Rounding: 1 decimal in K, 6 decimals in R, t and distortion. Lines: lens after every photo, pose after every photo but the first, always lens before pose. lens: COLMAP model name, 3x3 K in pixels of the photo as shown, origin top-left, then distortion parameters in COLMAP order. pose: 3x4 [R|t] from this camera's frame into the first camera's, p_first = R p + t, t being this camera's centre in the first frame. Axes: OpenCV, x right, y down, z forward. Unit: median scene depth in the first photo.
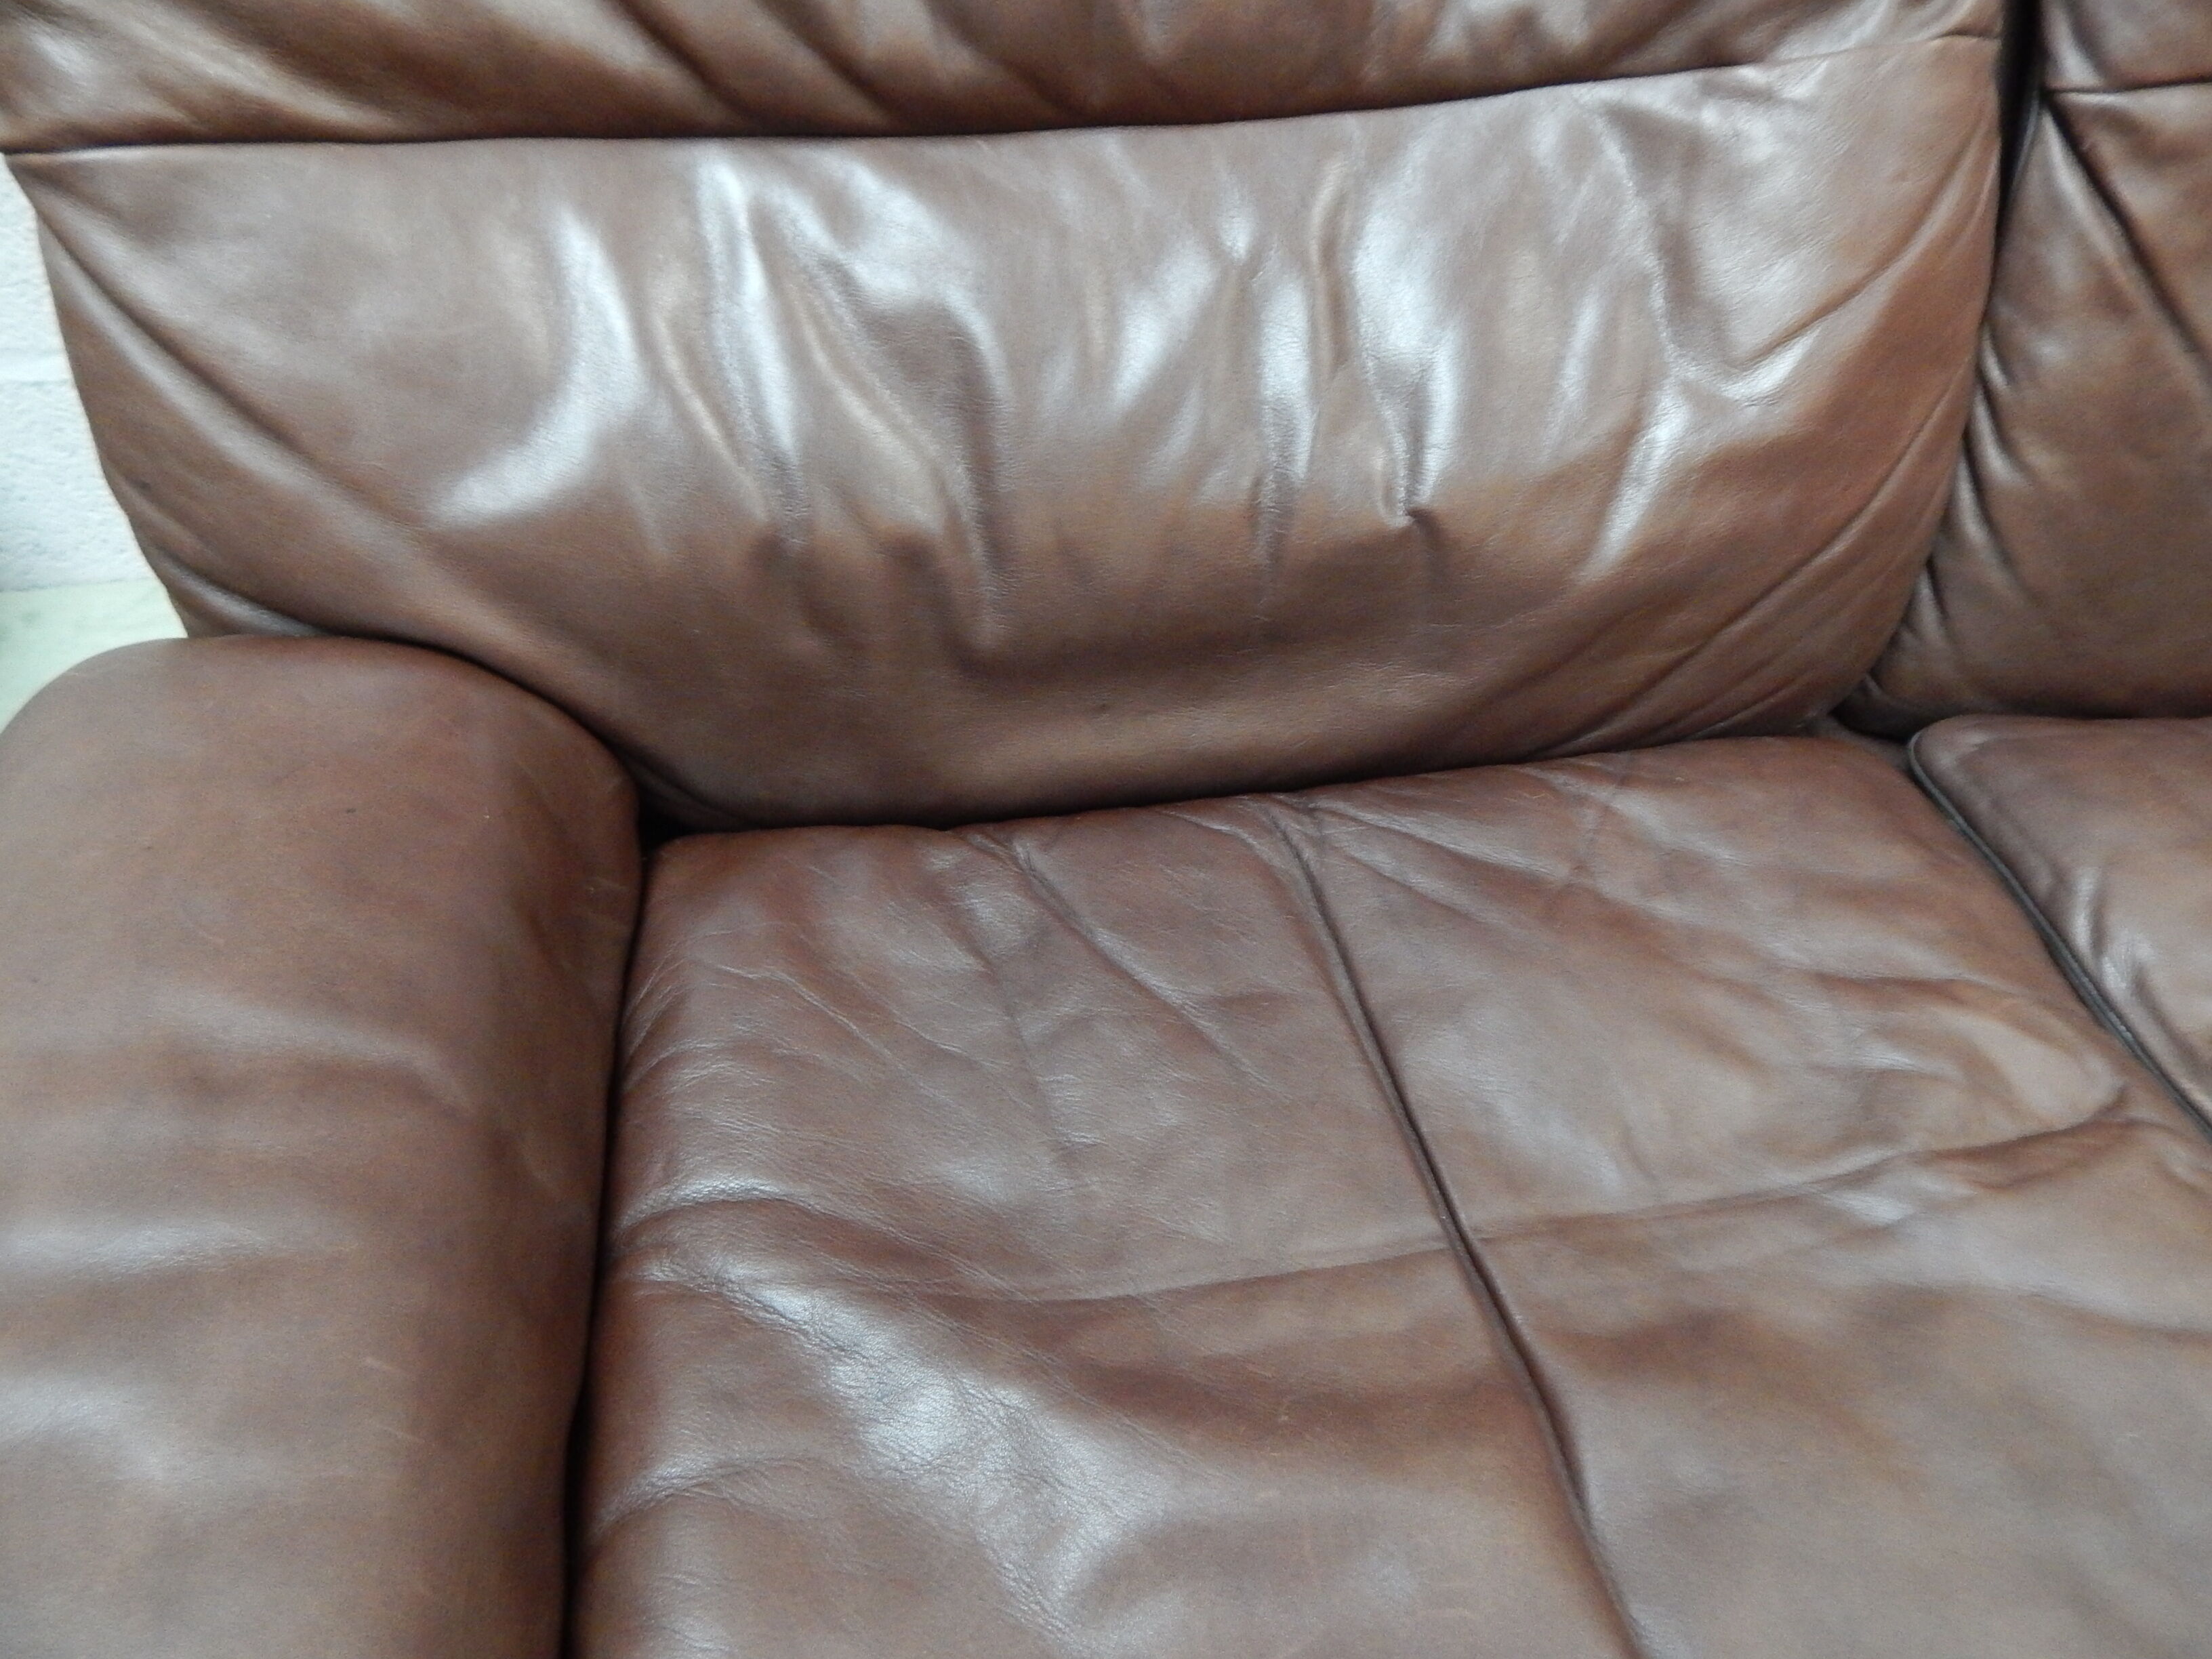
lens RADIAL K [[1461.1, 0, 1106.0], [0, 1461.1, 829.5], [0, 0, 1]] dist [-0.005835, -0.001033]
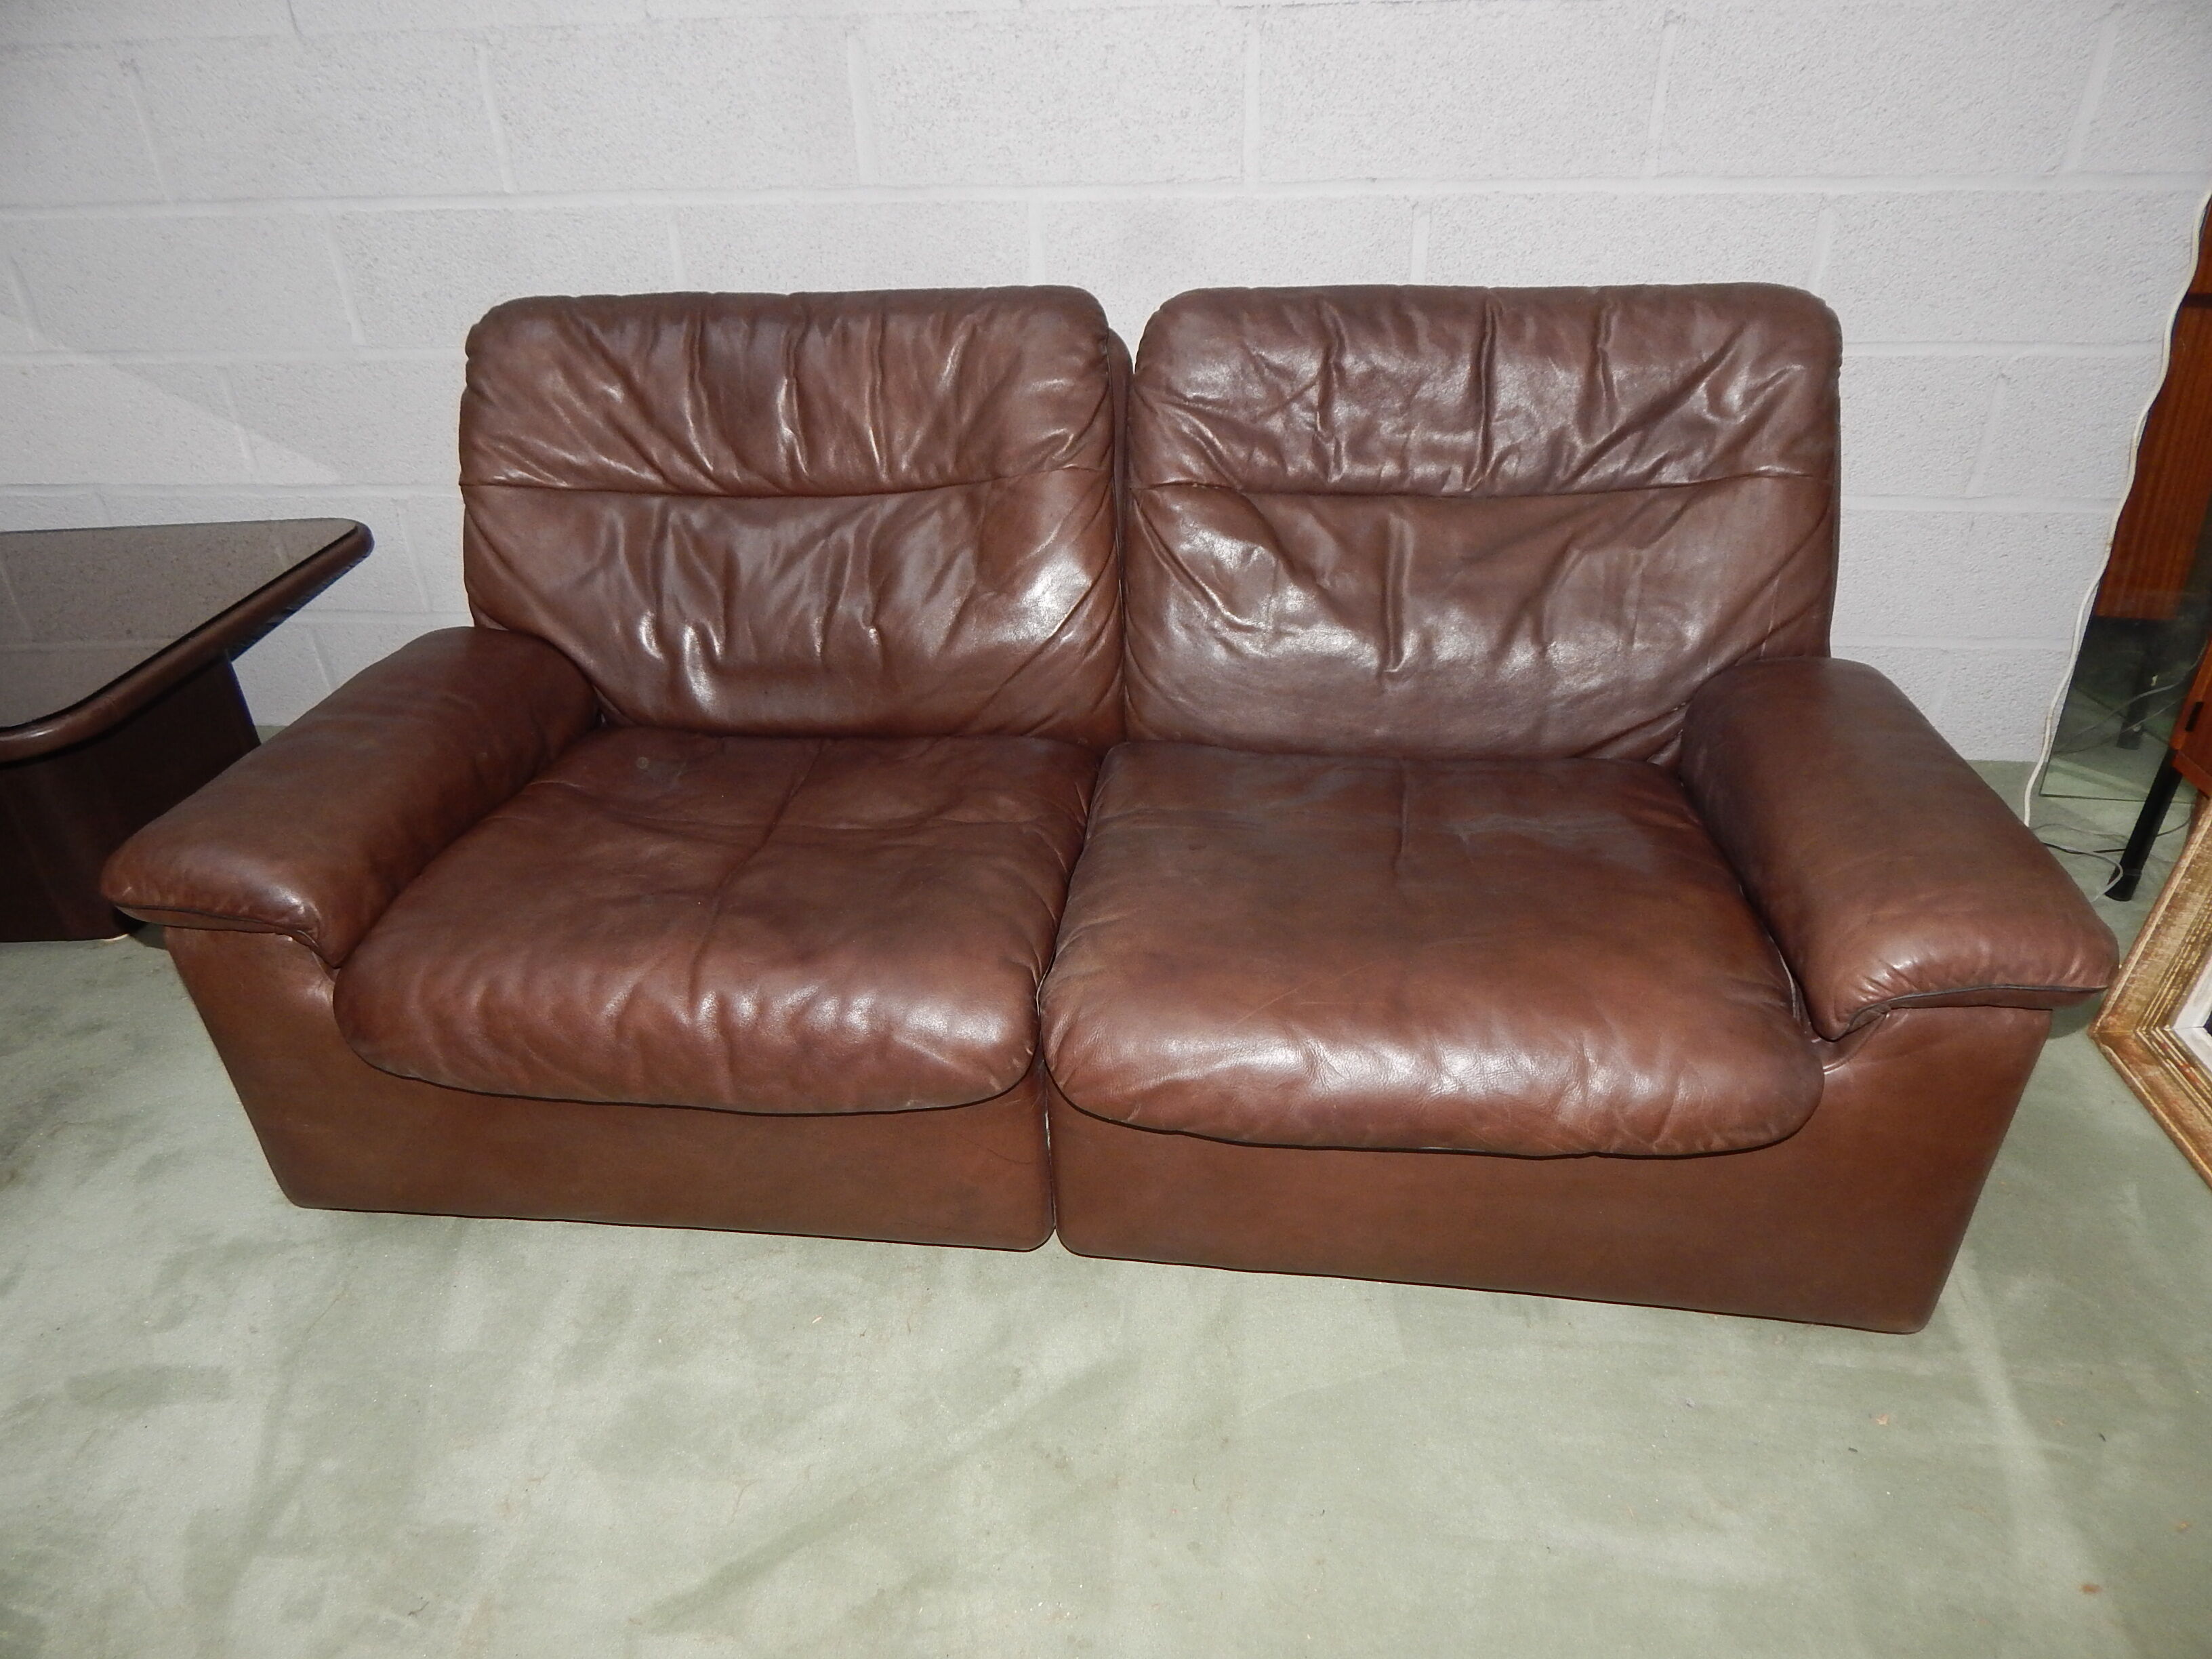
lens RADIAL K [[1461.1, 0, 1106.0], [0, 1461.1, 829.5], [0, 0, 1]] dist [-0.005835, -0.001033]
pose [[0.952096, 0.079319, -0.295334, 1.469742], [-0.170197, 0.939817, -0.296271, 0.876401], [0.254061, 0.332343, 0.908296, -1.227746]]
